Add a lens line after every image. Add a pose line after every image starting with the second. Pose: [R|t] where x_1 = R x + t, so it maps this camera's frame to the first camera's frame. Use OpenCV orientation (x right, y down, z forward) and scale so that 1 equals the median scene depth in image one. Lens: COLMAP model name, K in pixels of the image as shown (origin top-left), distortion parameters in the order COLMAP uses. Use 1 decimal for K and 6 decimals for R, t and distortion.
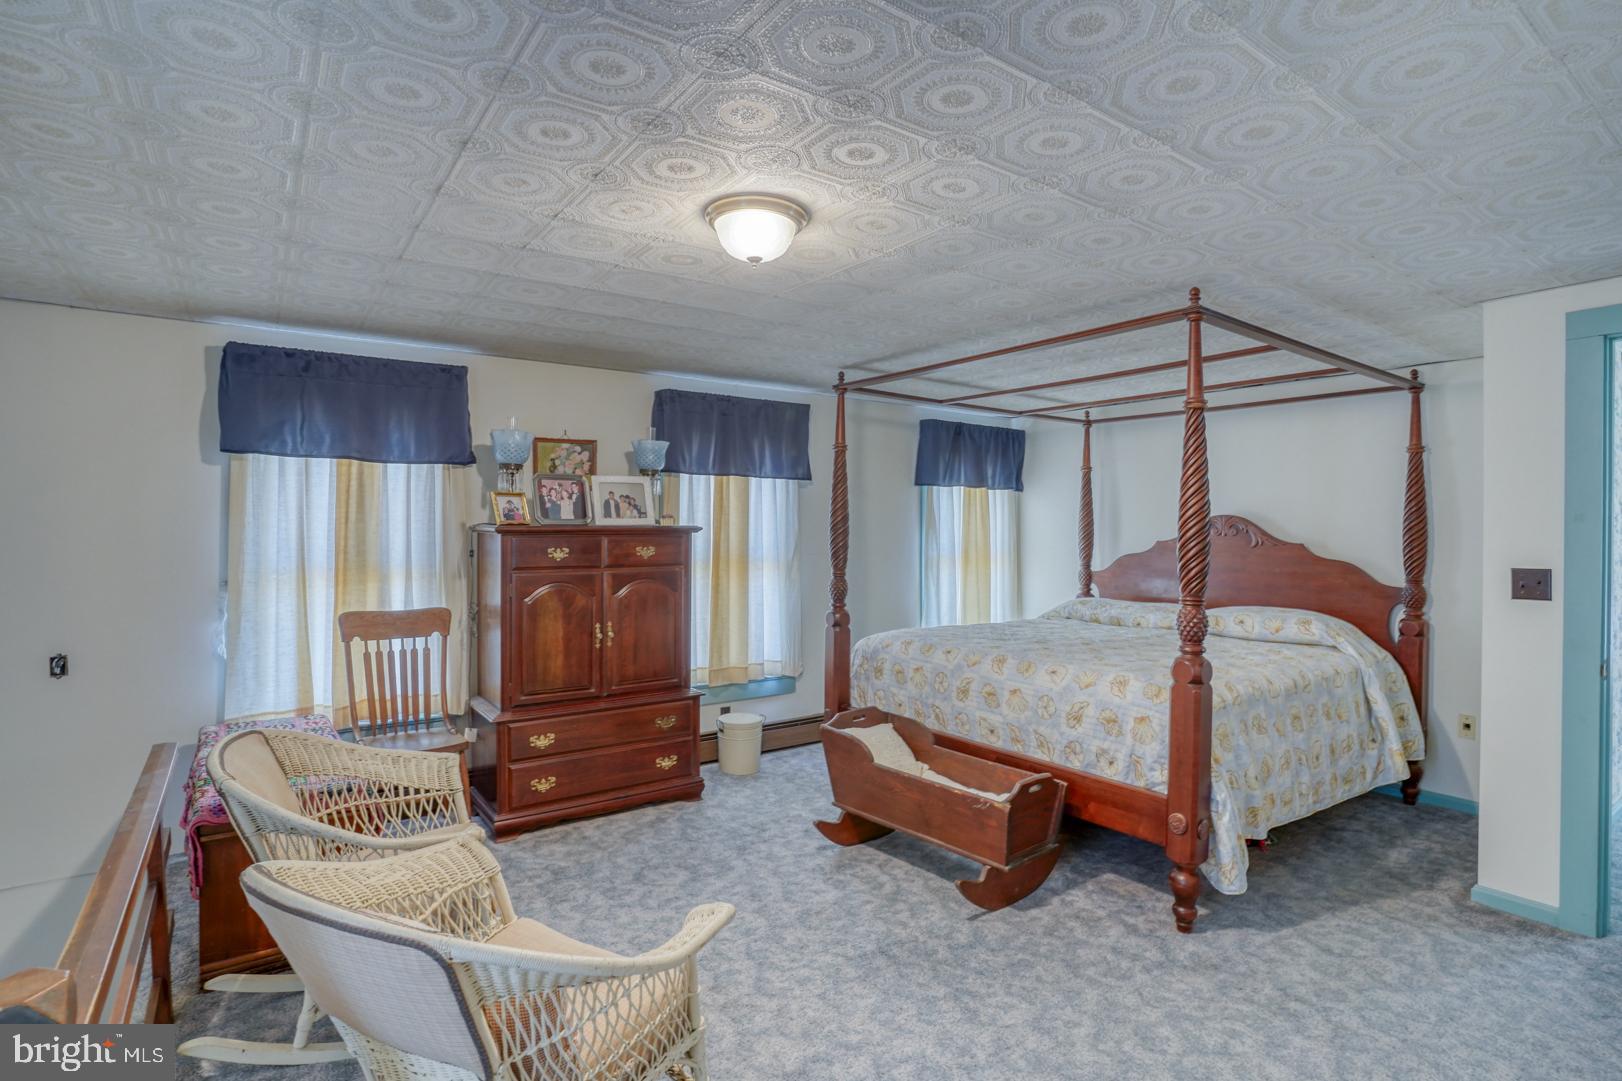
lens RADIAL K [[823.4, 0, 803.2], [0, 823.4, 522.2], [0, 0, 1]] dist [-0.069742, 0.032475]
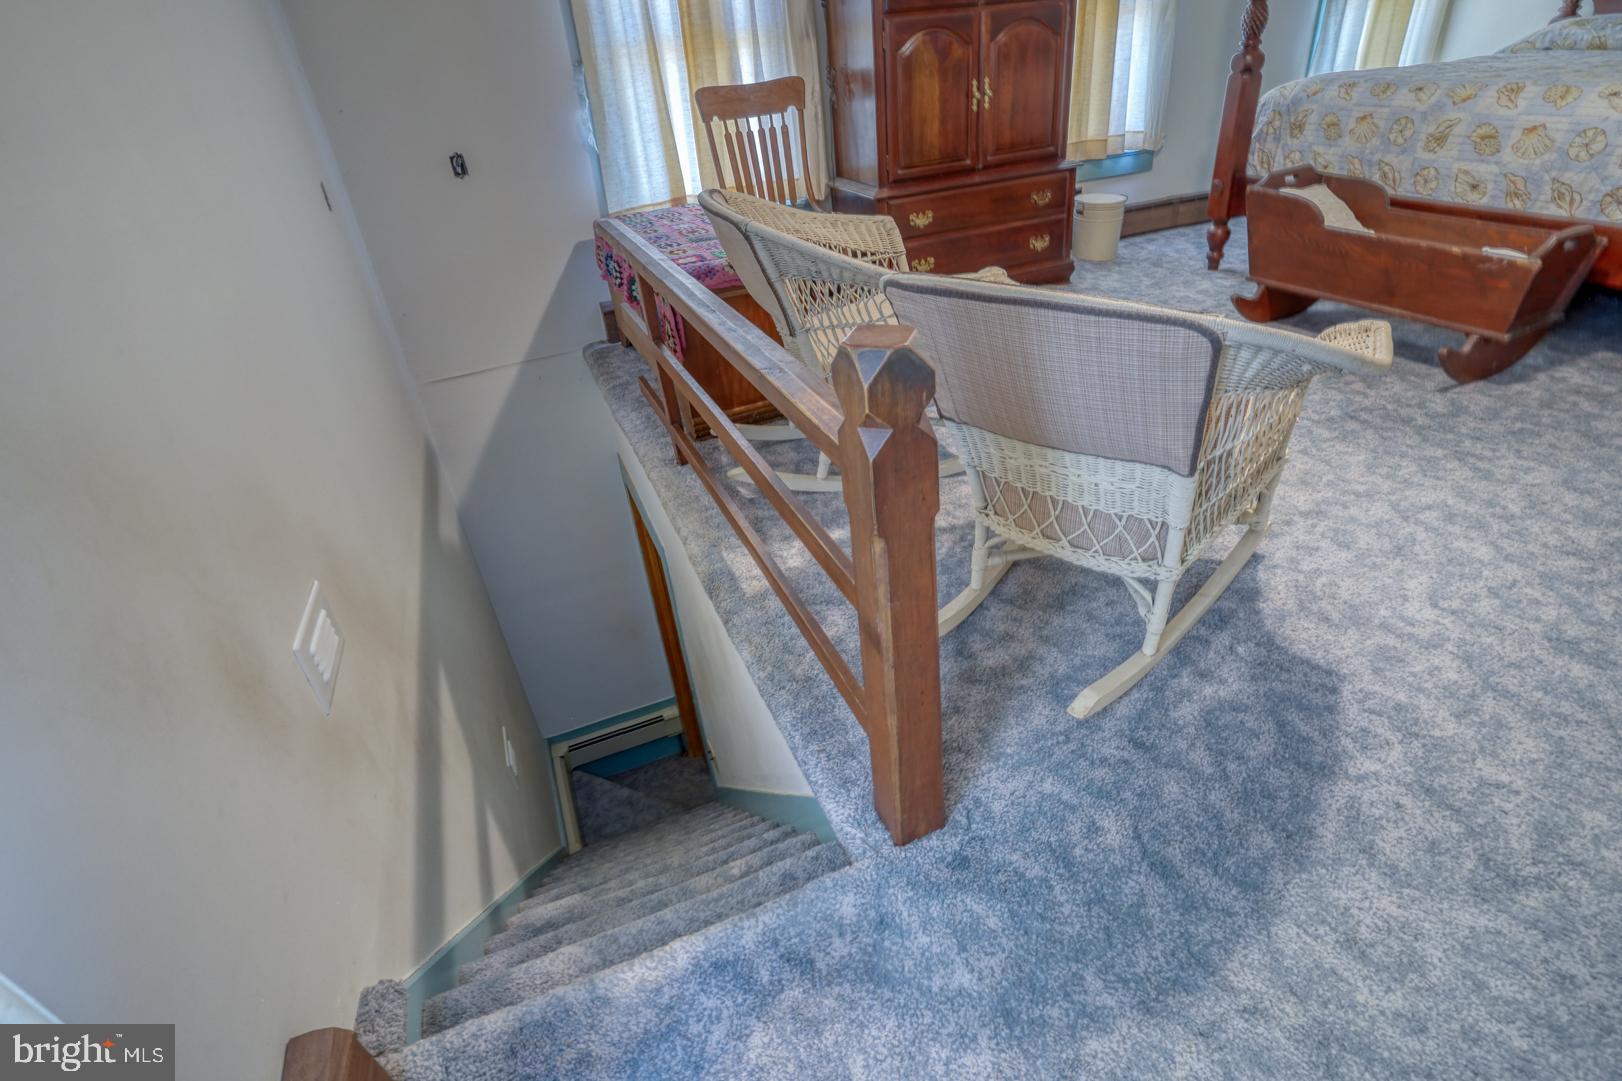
lens RADIAL K [[823.4, 0, 803.2], [0, 823.4, 522.2], [0, 0, 1]] dist [-0.069742, 0.032475]
pose [[0.967757, 0.046153, -0.247623, -0.200123], [0.092656, 0.848917, 0.520341, 0.062324], [0.234227, -0.526507, 0.817269, 0.013570]]
